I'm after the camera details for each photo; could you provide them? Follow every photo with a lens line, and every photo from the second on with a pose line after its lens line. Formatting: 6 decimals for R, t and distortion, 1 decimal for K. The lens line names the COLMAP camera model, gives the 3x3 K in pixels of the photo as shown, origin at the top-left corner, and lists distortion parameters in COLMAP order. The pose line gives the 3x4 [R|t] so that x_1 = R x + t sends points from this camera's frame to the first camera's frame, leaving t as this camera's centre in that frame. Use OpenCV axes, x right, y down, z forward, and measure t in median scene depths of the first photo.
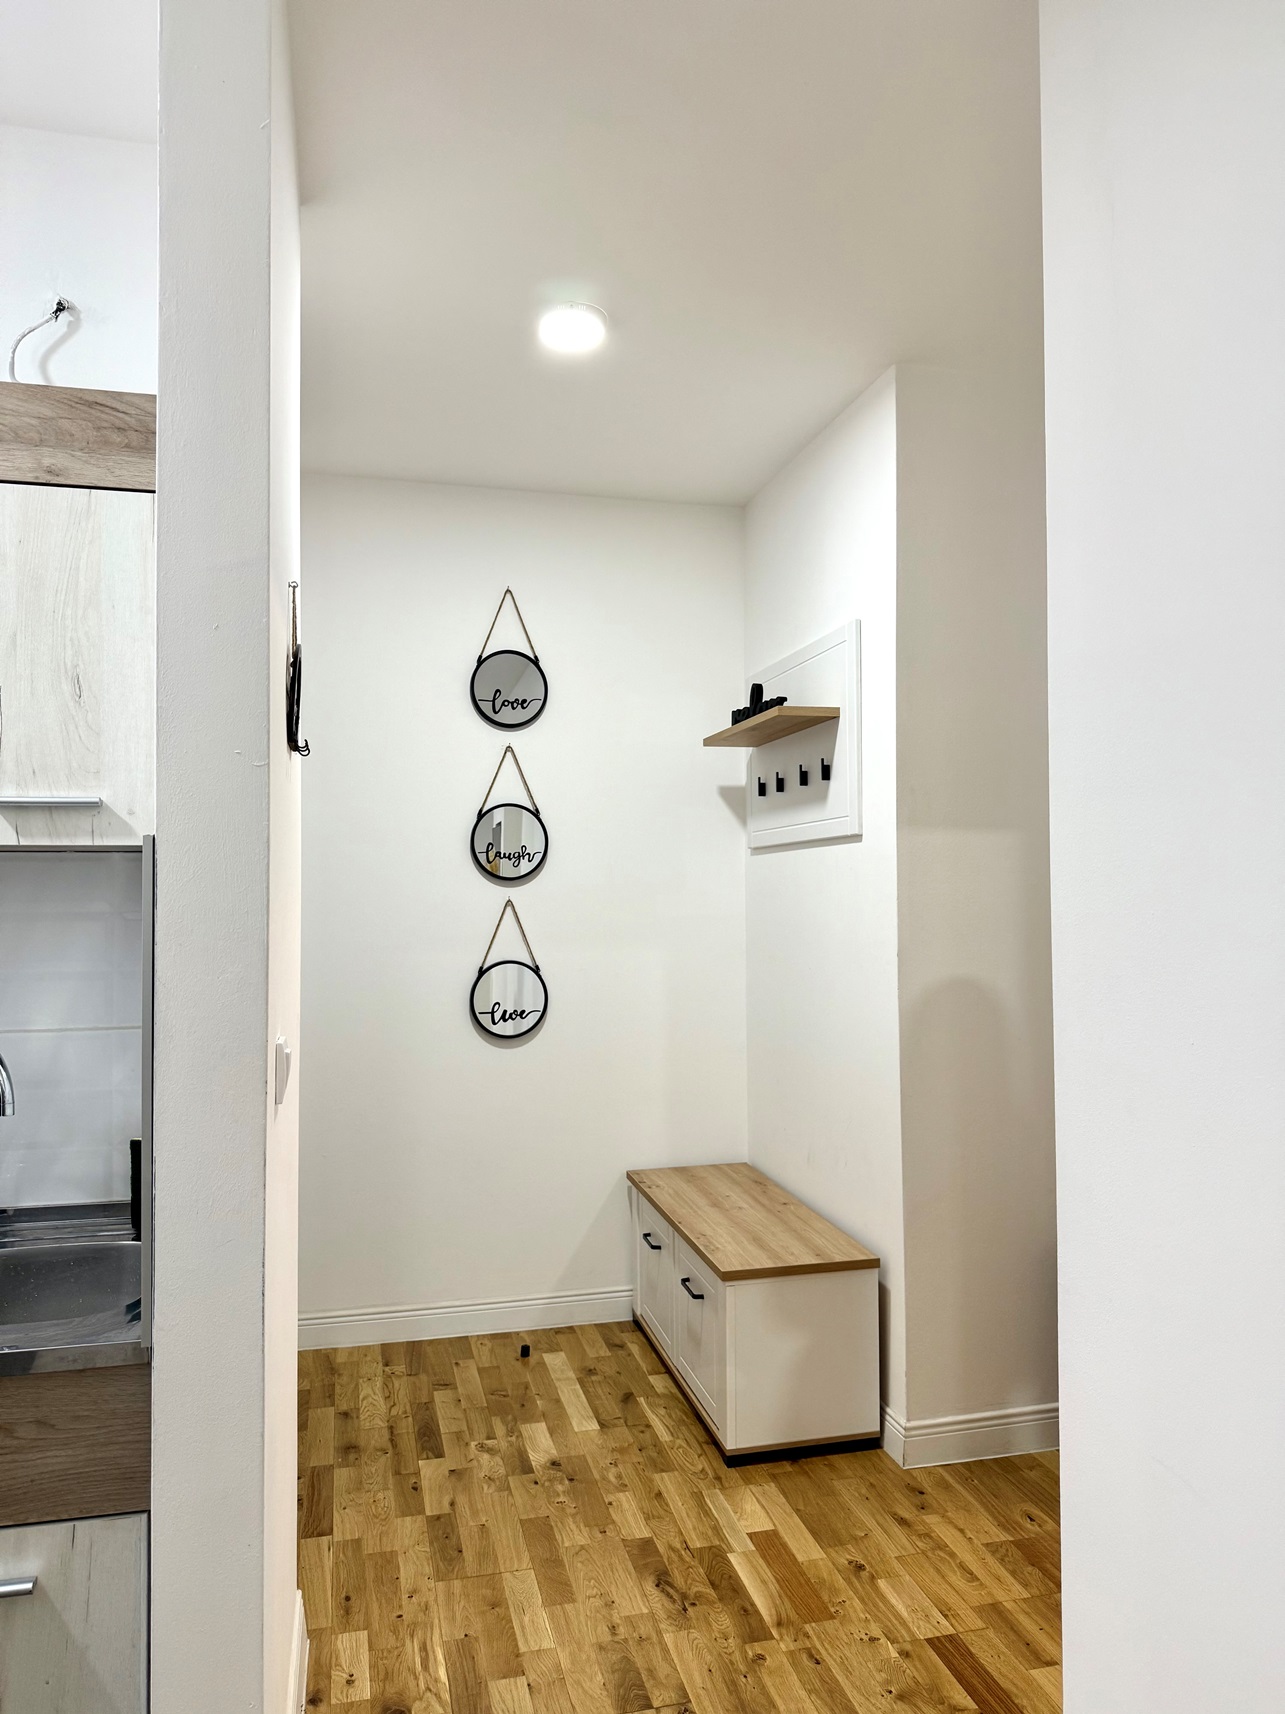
lens RADIAL K [[1234.5, 0, 638.4], [0, 1234.5, 866.9], [0, 0, 1]] dist [0.011820, -0.007664]
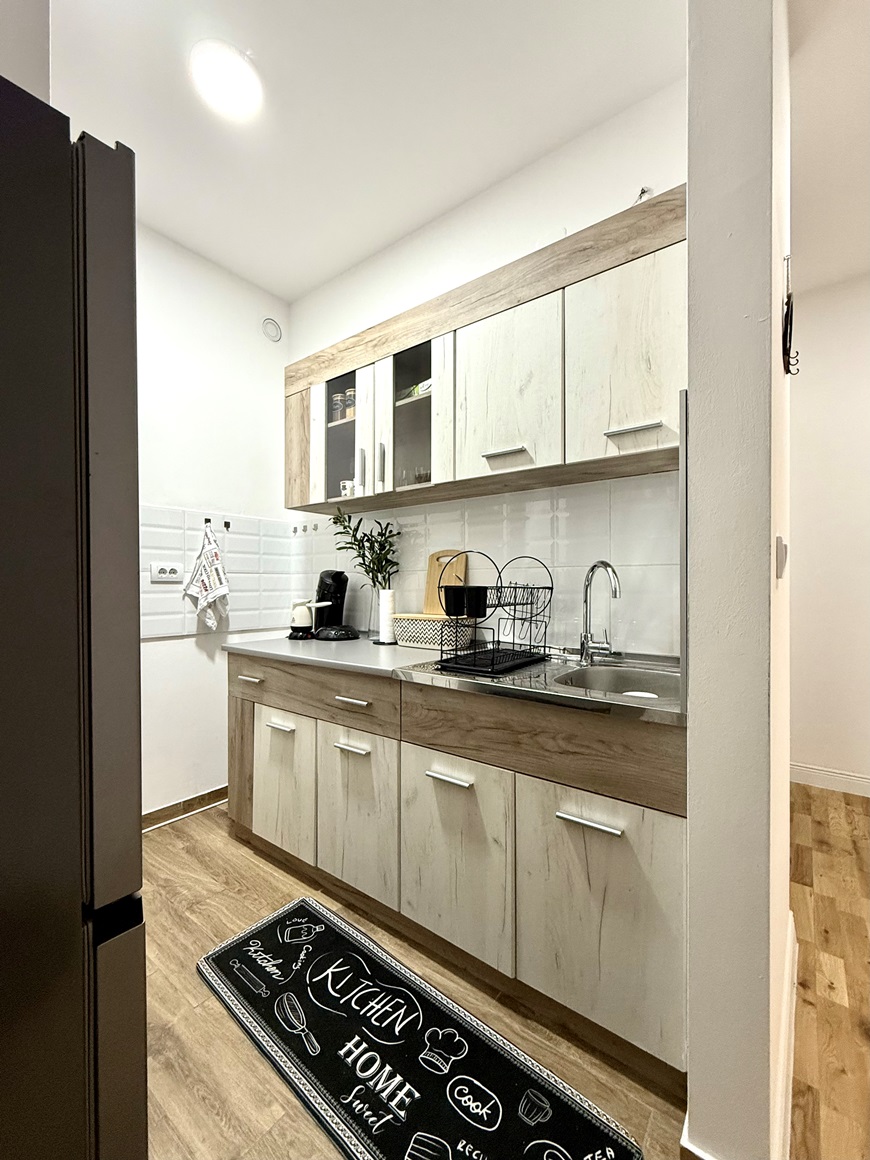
lens RADIAL K [[476.9, 0, 438.7], [0, 476.9, 586.2], [0, 0, 1]] dist [-0.002729, -0.000492]
pose [[0.629908, 0.000949, -0.776669, -0.079568], [0.009135, 0.999921, 0.008631, 0.144111], [0.776616, -0.012532, 0.629850, 0.246617]]
